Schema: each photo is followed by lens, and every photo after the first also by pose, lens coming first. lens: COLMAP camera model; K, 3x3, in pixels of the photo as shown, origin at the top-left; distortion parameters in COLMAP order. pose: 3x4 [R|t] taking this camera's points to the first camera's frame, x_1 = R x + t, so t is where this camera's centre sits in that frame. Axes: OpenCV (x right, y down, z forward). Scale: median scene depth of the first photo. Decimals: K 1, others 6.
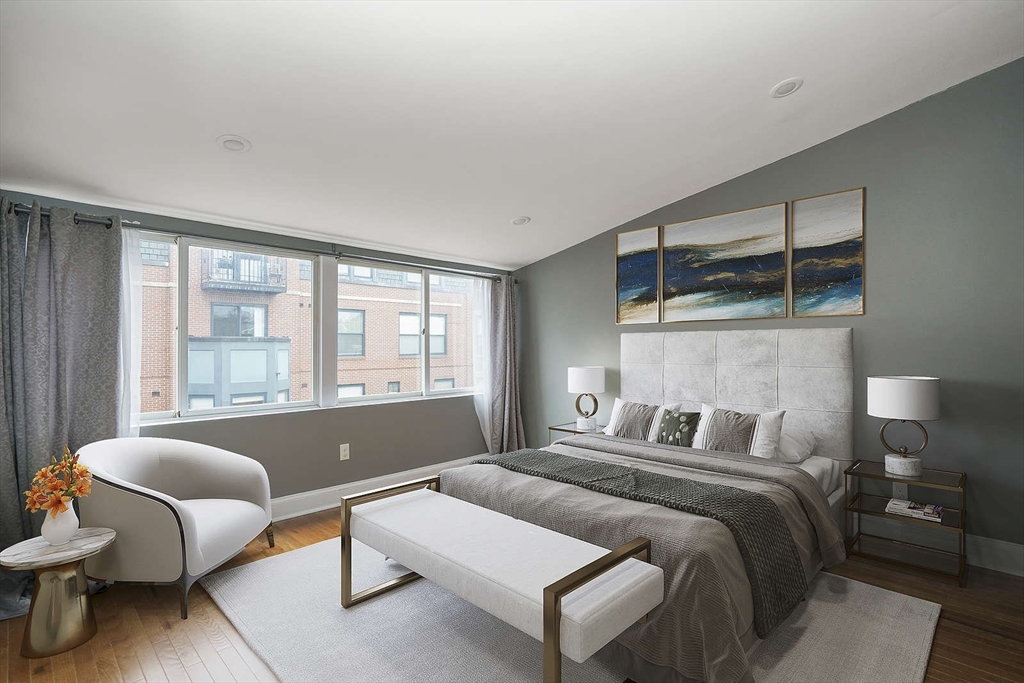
lens RADIAL K [[492.6, 0, 512.0], [0, 492.6, 341.5], [0, 0, 1]] dist [-0.014291, 0.000394]
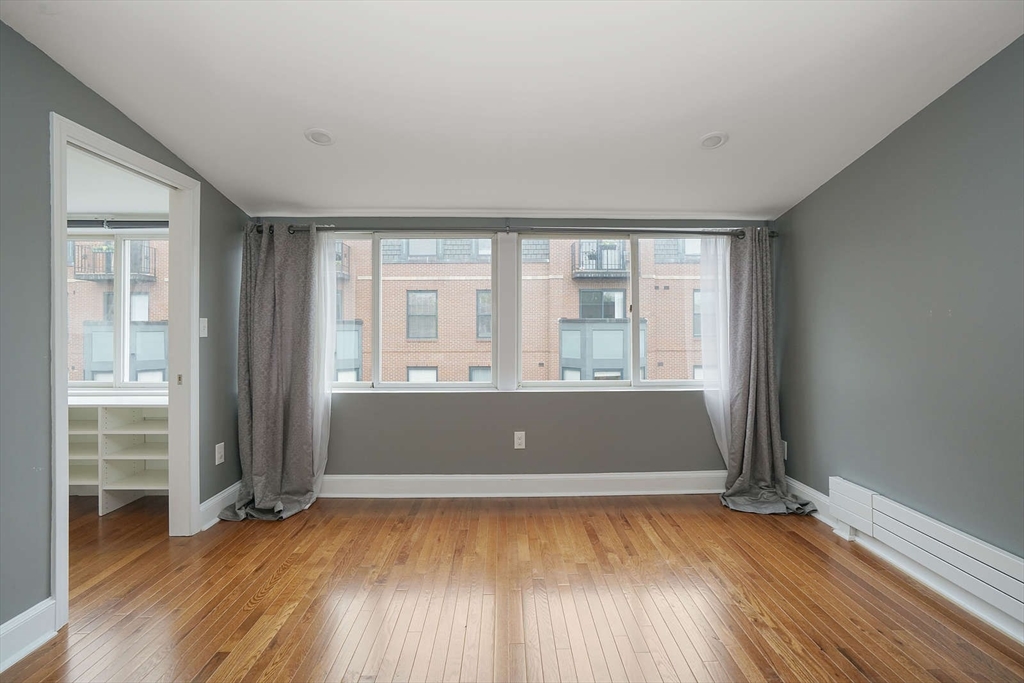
lens RADIAL K [[471.6, 0, 511.1], [0, 471.6, 324.0], [0, 0, 1]] dist [-0.062895, 0.028436]
pose [[0.710671, -0.005484, -0.703503, 0.212598], [0.007855, 0.999969, 0.000141, 0.003517], [0.703481, -0.005627, 0.710692, 0.275895]]
